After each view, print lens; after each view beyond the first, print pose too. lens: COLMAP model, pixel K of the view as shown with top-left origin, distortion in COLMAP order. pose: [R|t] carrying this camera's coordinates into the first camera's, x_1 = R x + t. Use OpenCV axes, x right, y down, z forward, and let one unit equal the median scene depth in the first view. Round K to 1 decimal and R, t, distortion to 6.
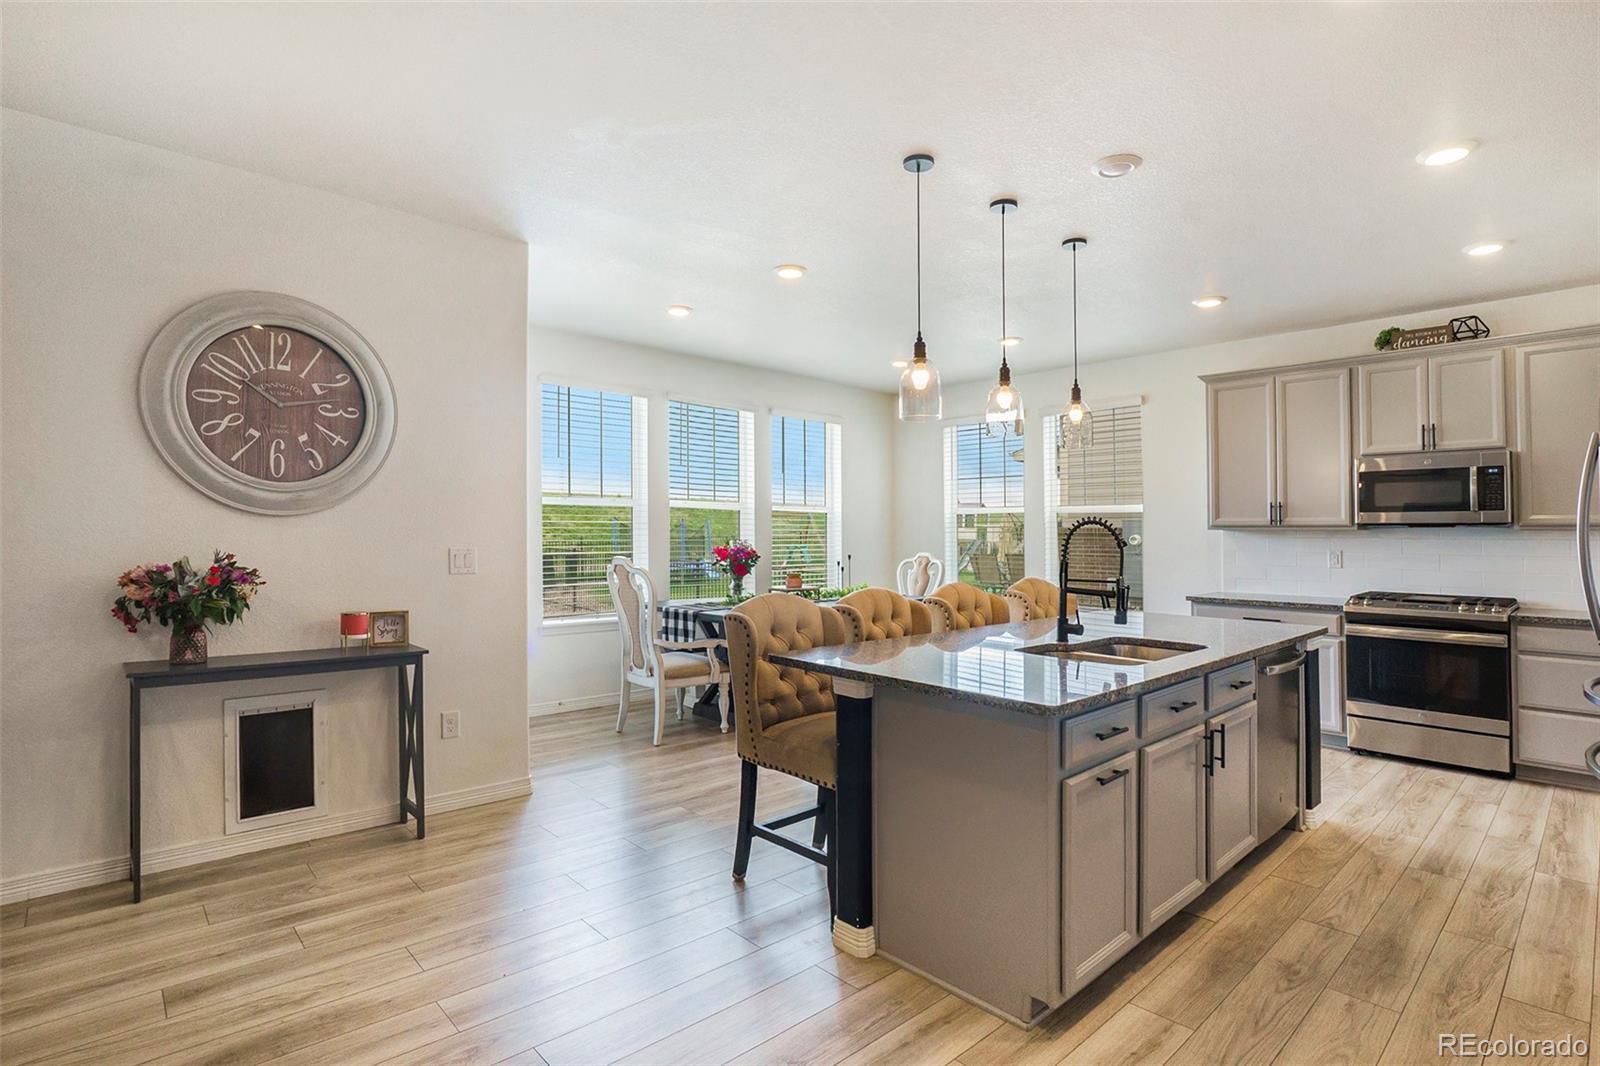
lens RADIAL K [[786.7, 0, 800.0], [0, 786.7, 533.0], [0, 0, 1]] dist [-0.000357, 0.000075]
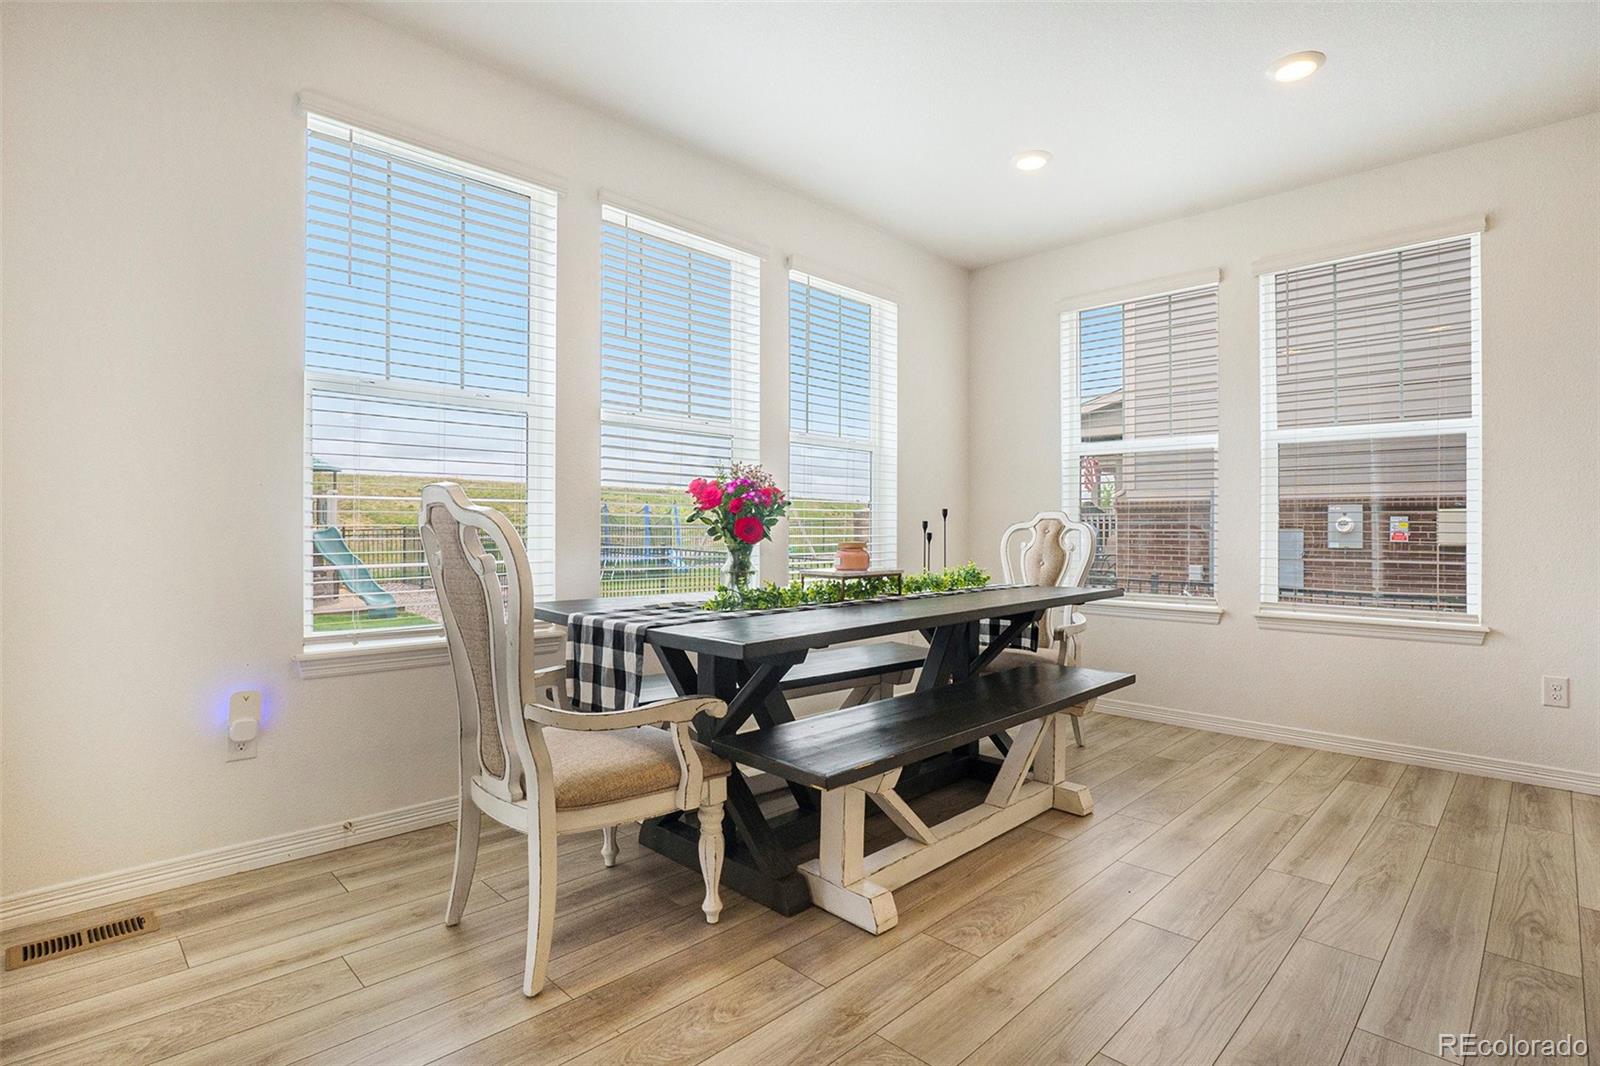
lens RADIAL K [[773.5, 0, 806.1], [0, 773.5, 521.8], [0, 0, 1]] dist [0.001660, 0.000111]
pose [[0.999165, 0.000579, 0.040865, -0.062219], [-0.000470, 0.999996, -0.002687, 0.044659], [-0.040866, 0.002665, 0.999161, 0.577220]]
